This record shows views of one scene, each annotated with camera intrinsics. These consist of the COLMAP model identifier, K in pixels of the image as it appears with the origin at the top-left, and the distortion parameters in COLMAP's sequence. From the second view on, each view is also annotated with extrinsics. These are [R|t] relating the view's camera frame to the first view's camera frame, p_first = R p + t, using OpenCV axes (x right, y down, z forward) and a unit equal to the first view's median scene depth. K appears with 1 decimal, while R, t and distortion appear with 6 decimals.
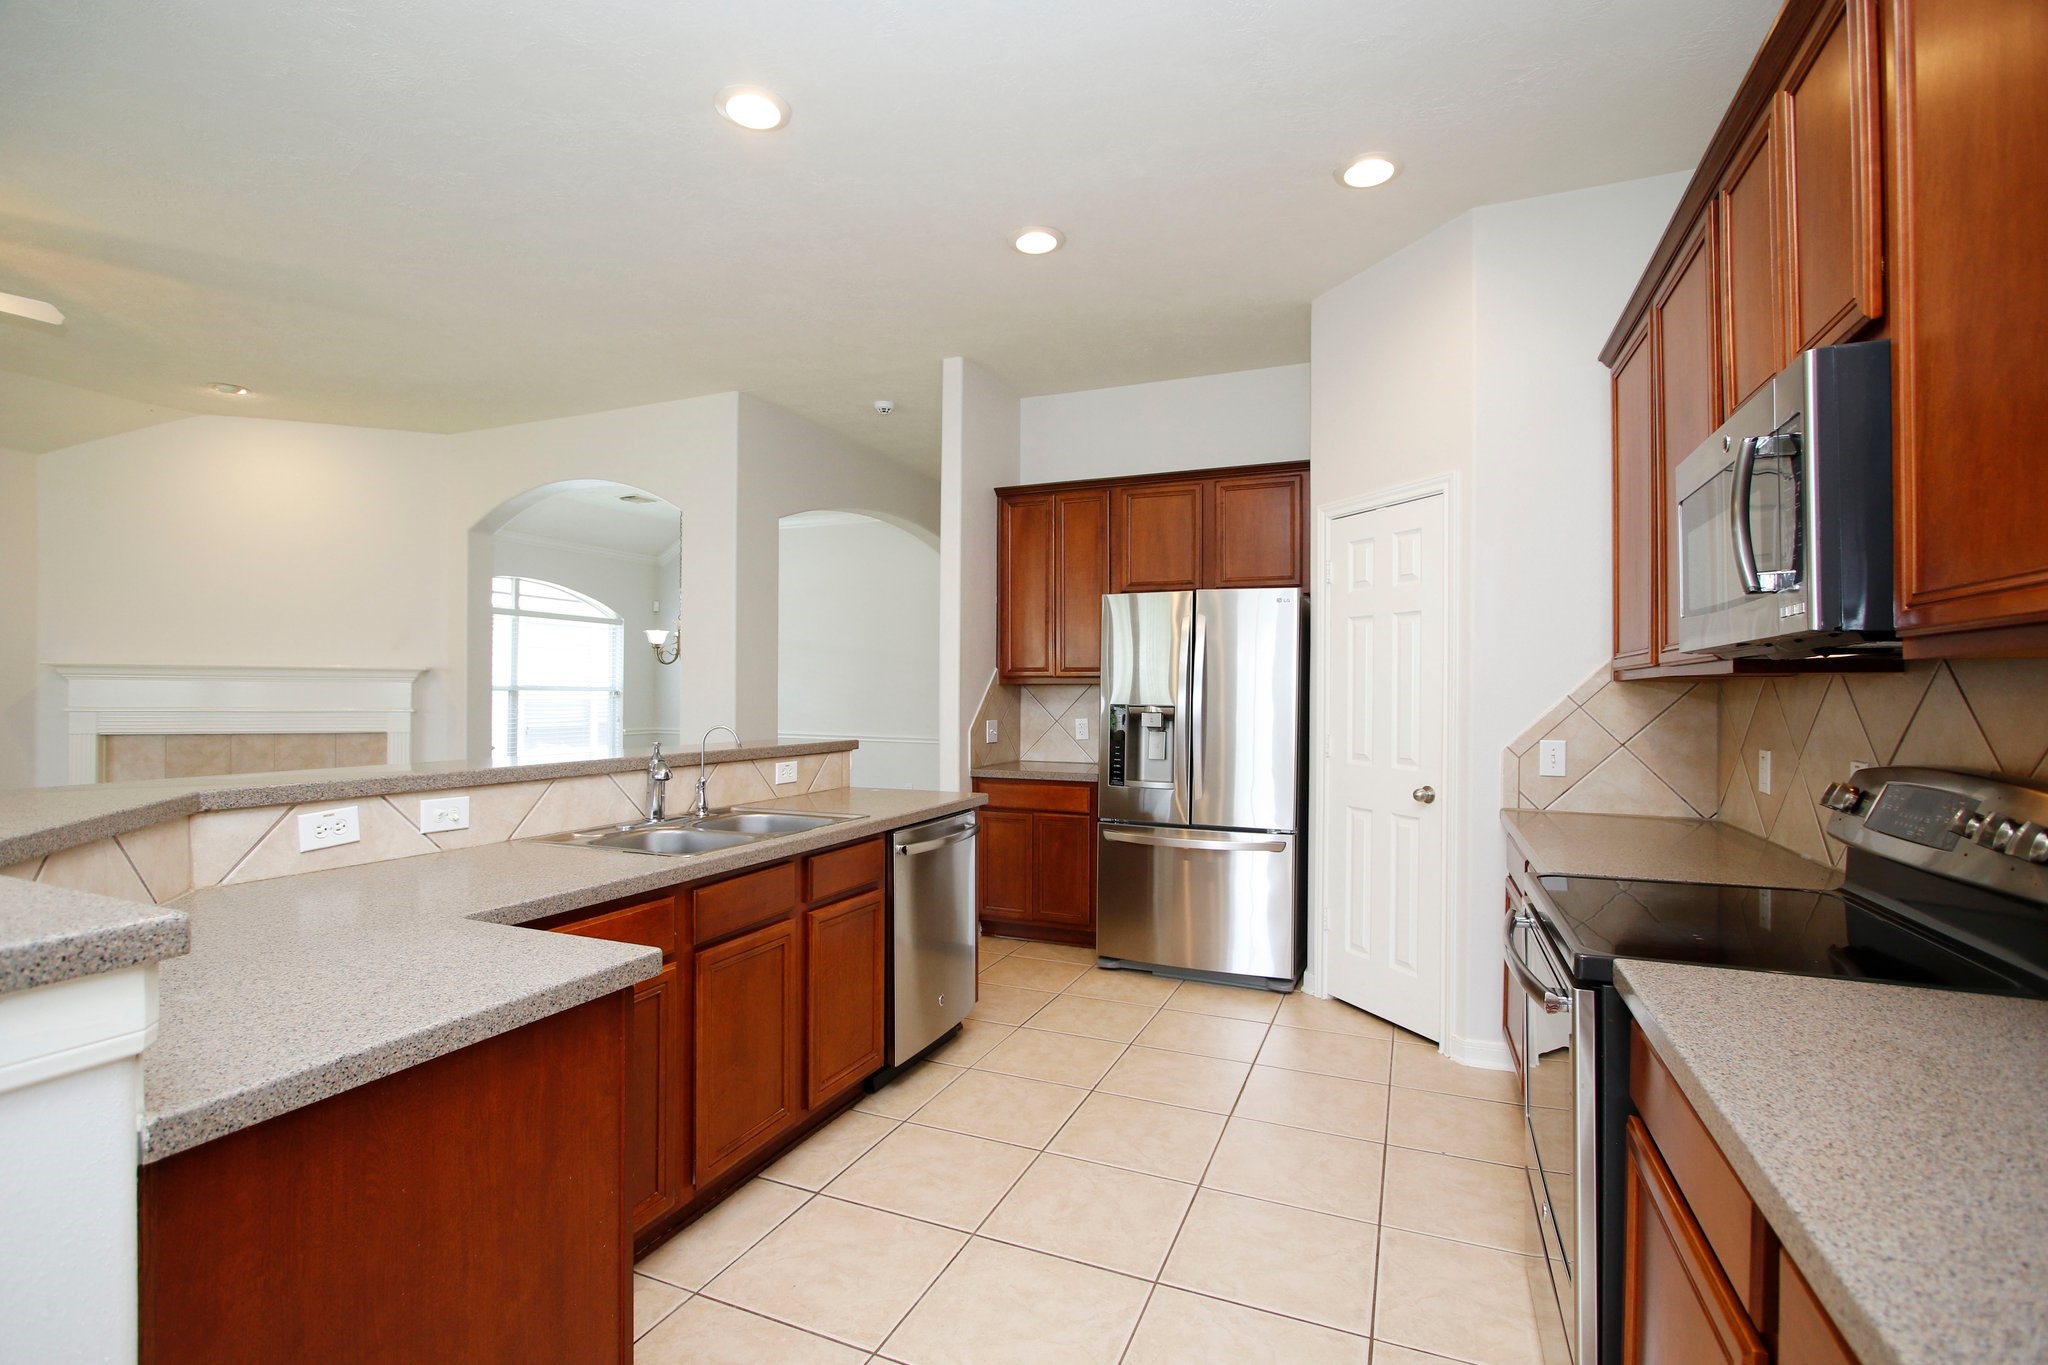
lens RADIAL K [[950.3, 0, 1025.9], [0, 950.3, 681.3], [0, 0, 1]] dist [-0.011465, 0.000218]
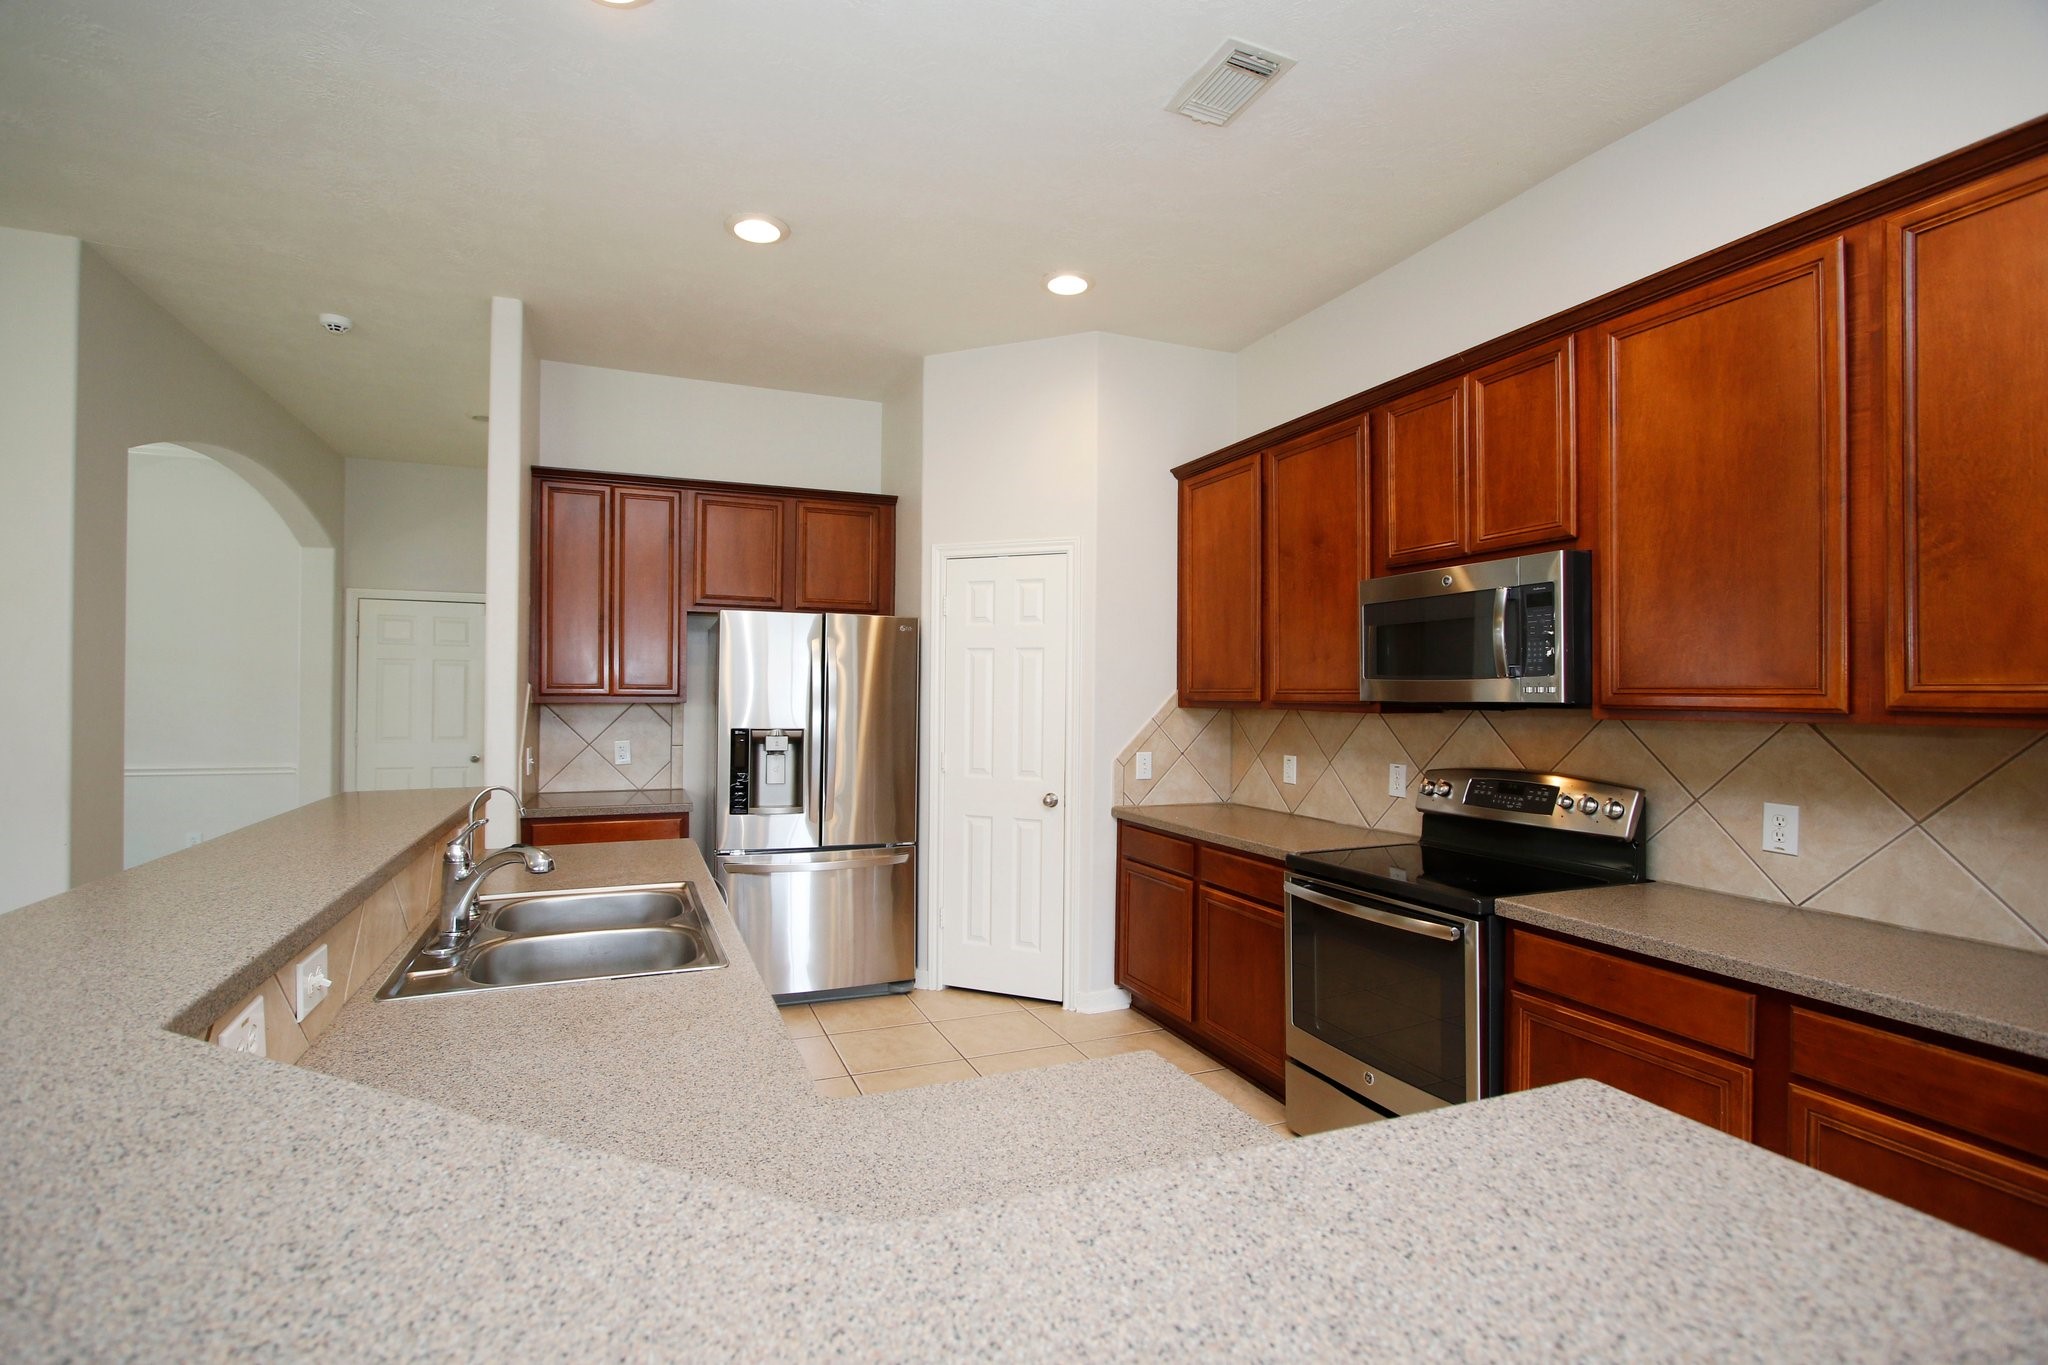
lens RADIAL K [[950.3, 0, 1034.4], [0, 950.3, 685.3], [0, 0, 1]] dist [-0.011465, 0.000218]
pose [[0.699592, 0.011815, 0.714445, -0.353701], [-0.013124, 0.999907, -0.003684, -0.017040], [-0.714422, -0.006799, 0.699682, 0.125799]]
